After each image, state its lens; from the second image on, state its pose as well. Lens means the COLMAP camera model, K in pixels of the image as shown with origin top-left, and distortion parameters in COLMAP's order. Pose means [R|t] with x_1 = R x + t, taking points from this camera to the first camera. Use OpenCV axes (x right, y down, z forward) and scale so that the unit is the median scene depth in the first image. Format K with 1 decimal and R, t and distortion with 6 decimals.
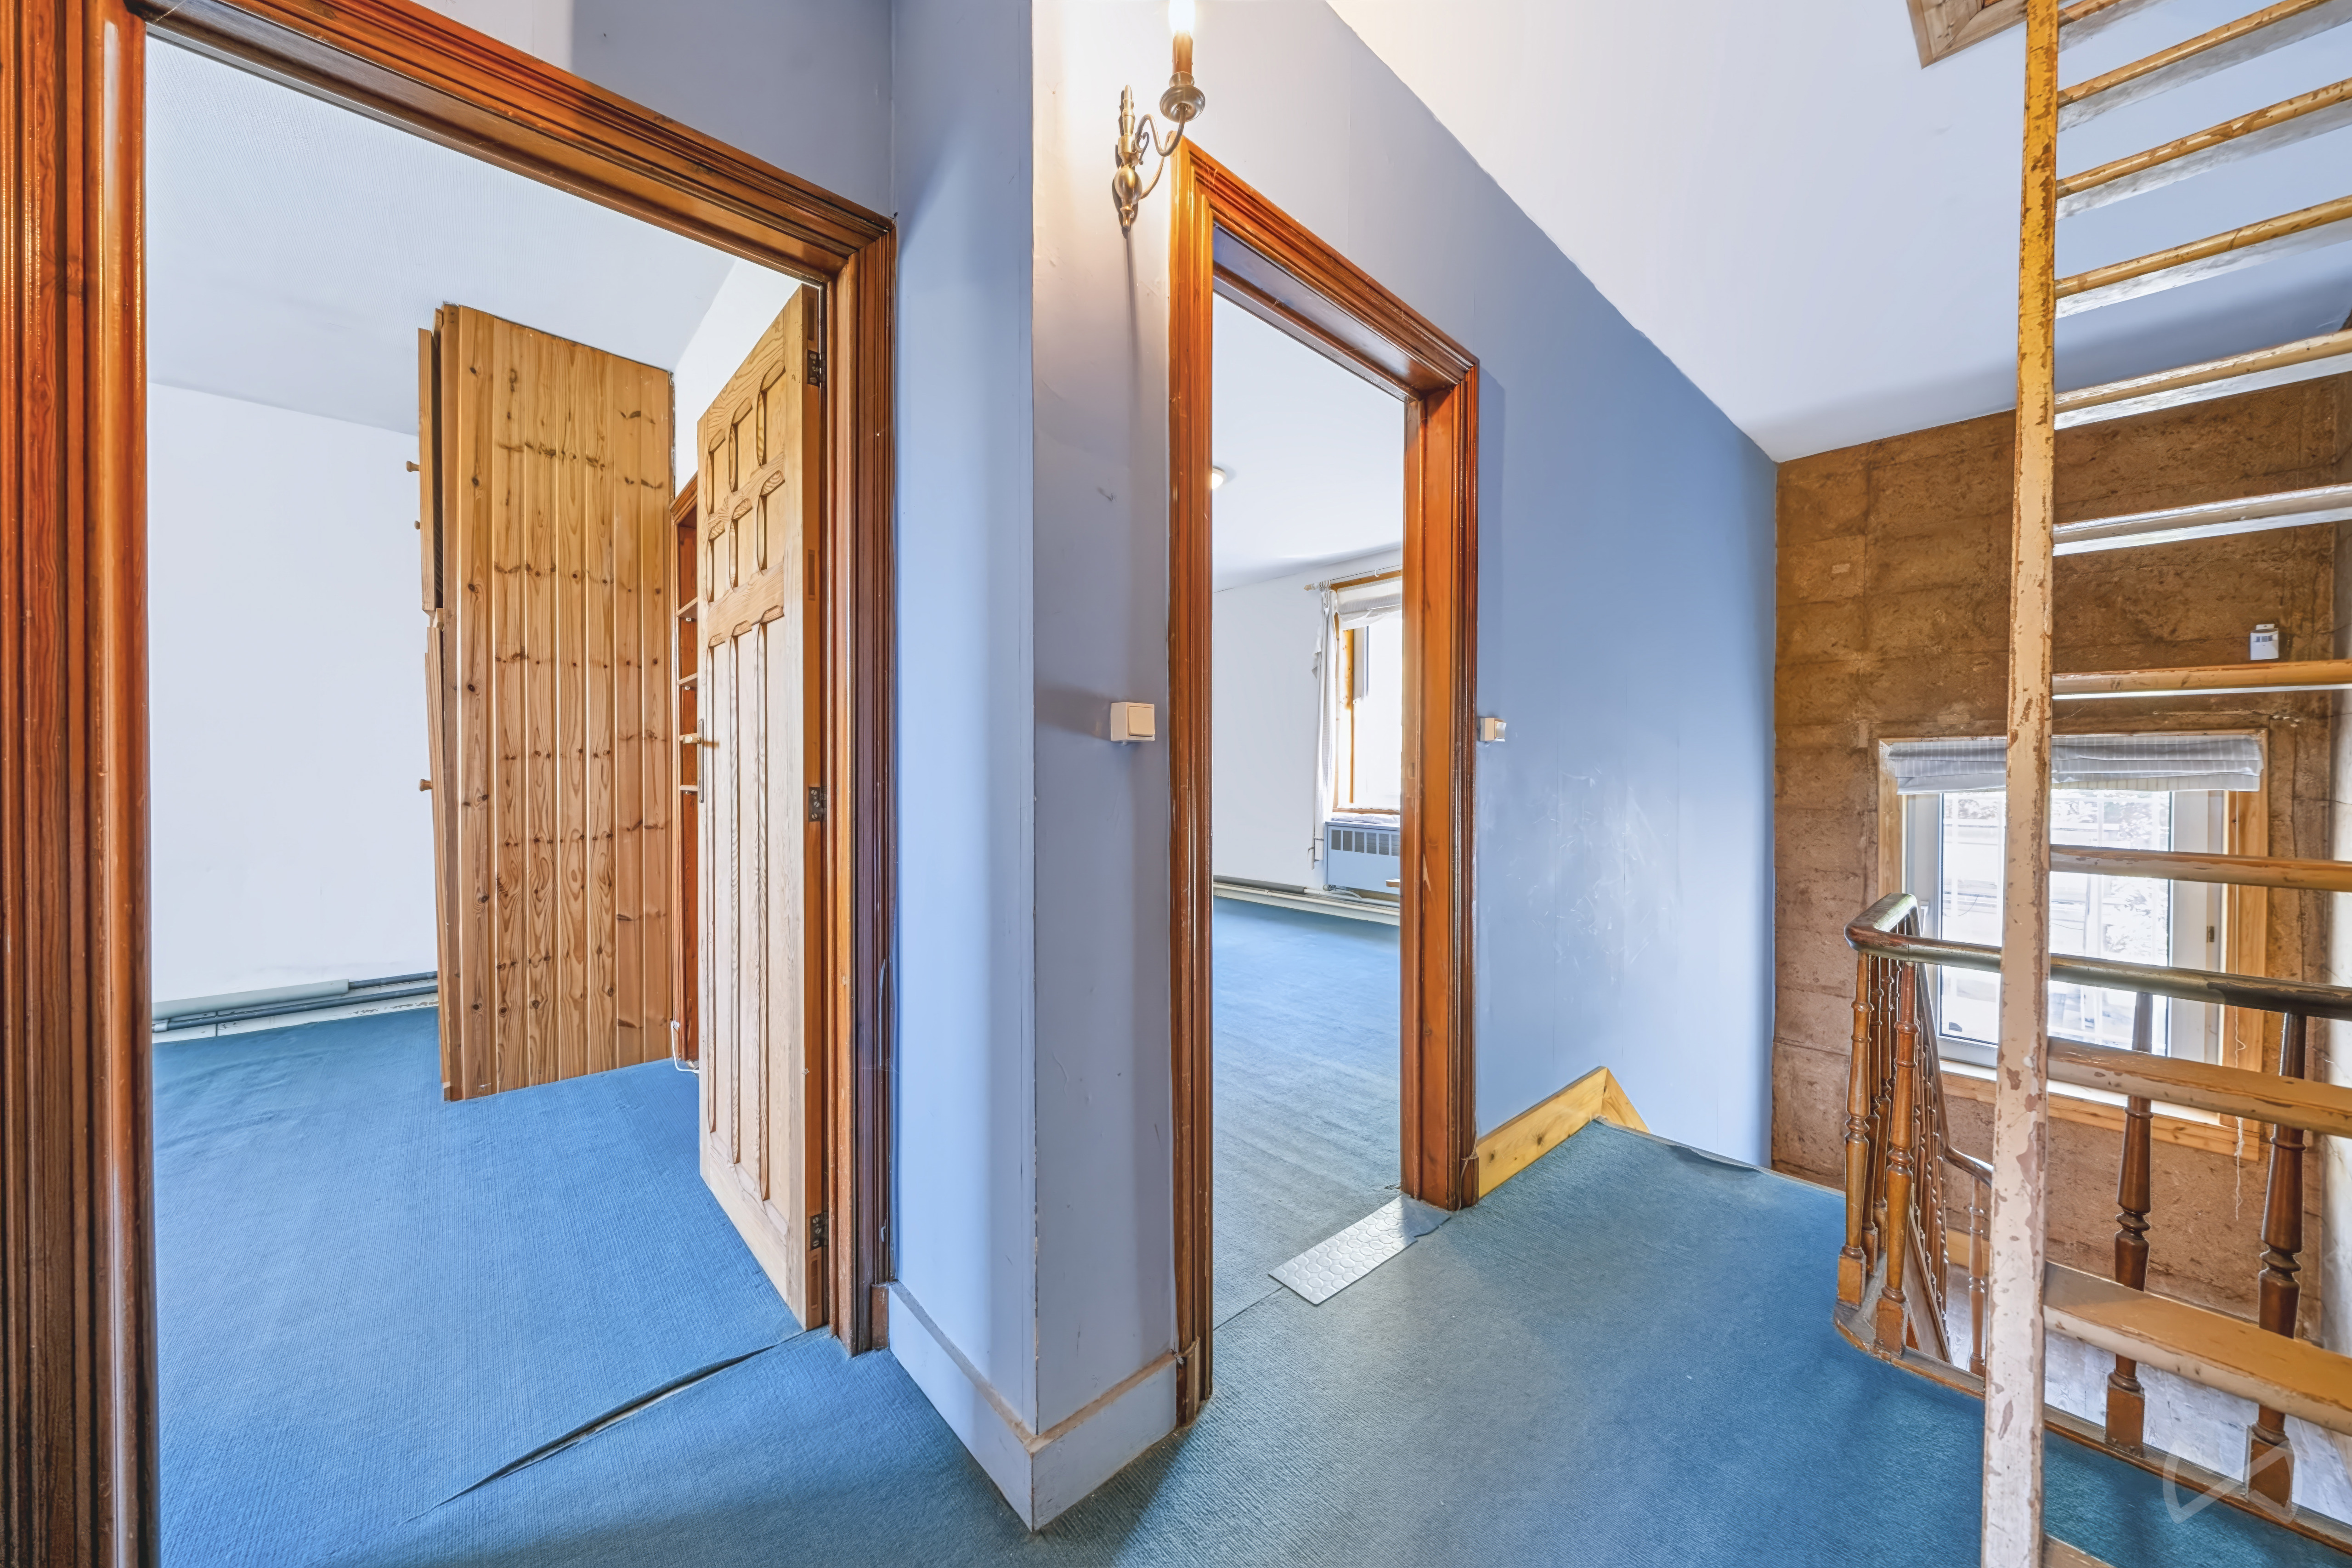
lens RADIAL K [[799.3, 0, 1182.8], [0, 799.3, 773.4], [0, 0, 1]] dist [-0.002979, -0.000554]
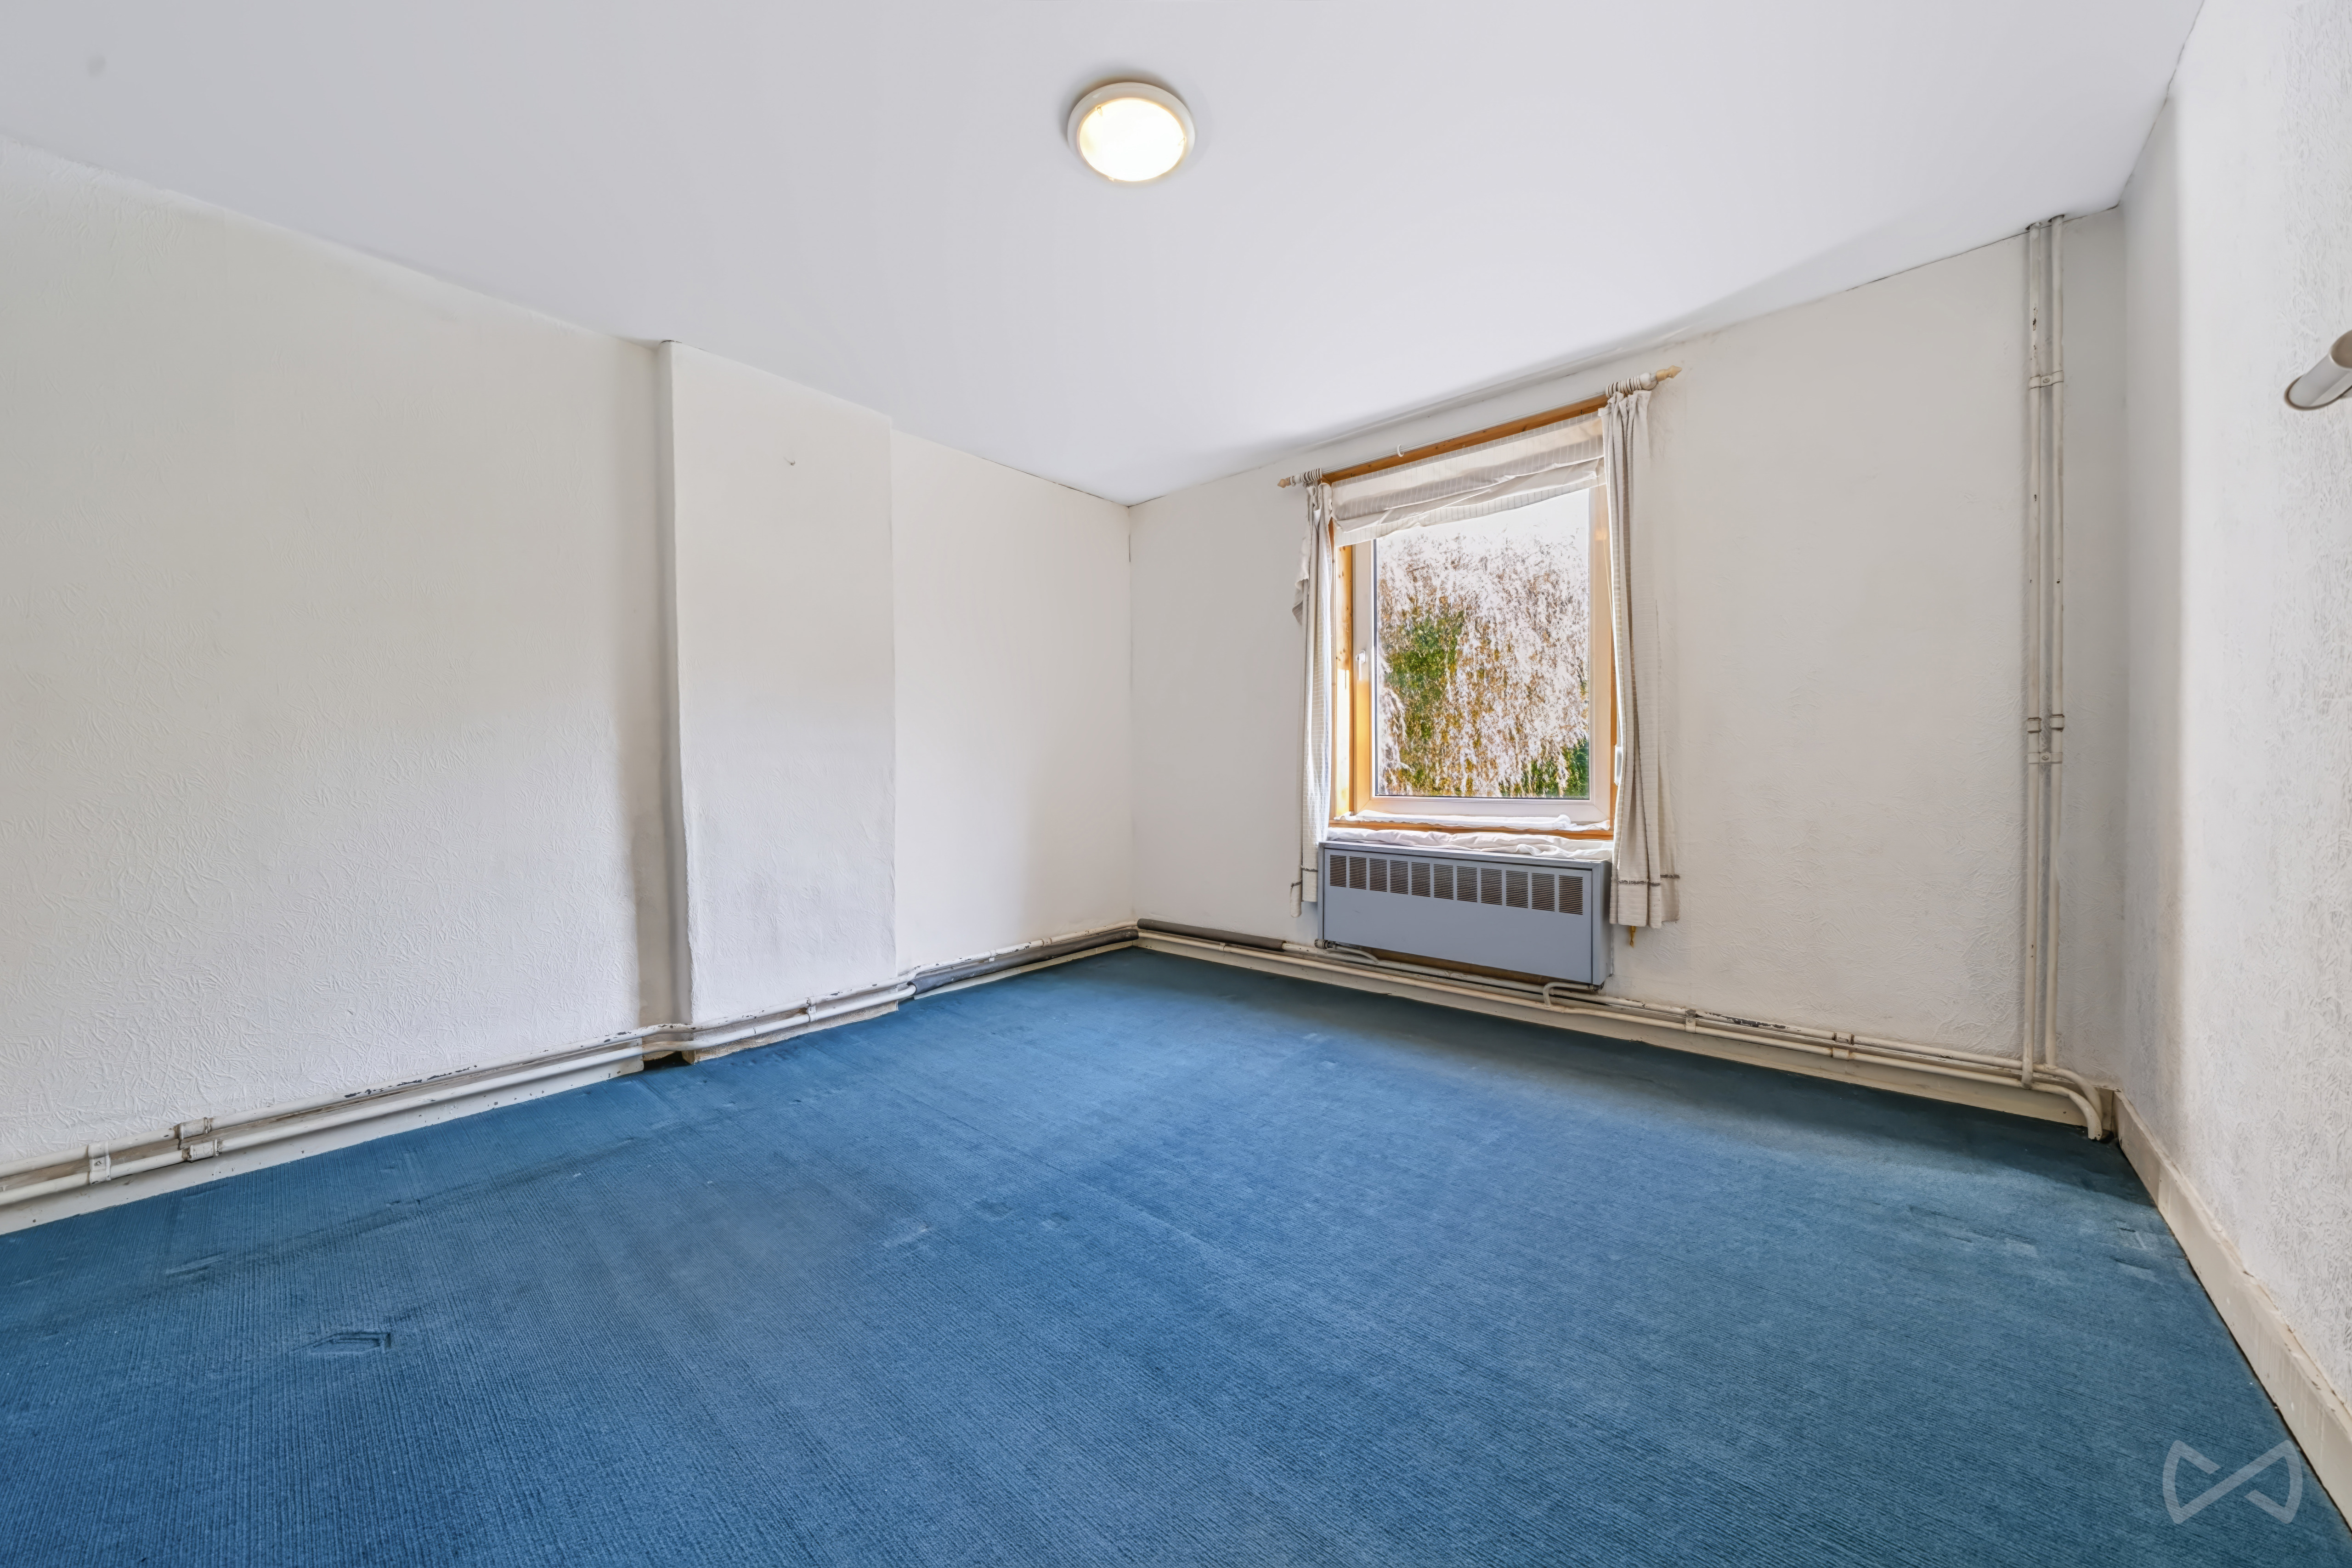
lens RADIAL K [[799.3, 0, 1164.9], [0, 799.3, 777.5], [0, 0, 1]] dist [-0.002979, -0.000554]
pose [[0.994985, -0.011973, 0.099308, -0.008179], [0.011392, 0.999915, 0.006419, 0.002411], [-0.099376, -0.005255, 0.995036, 0.369823]]
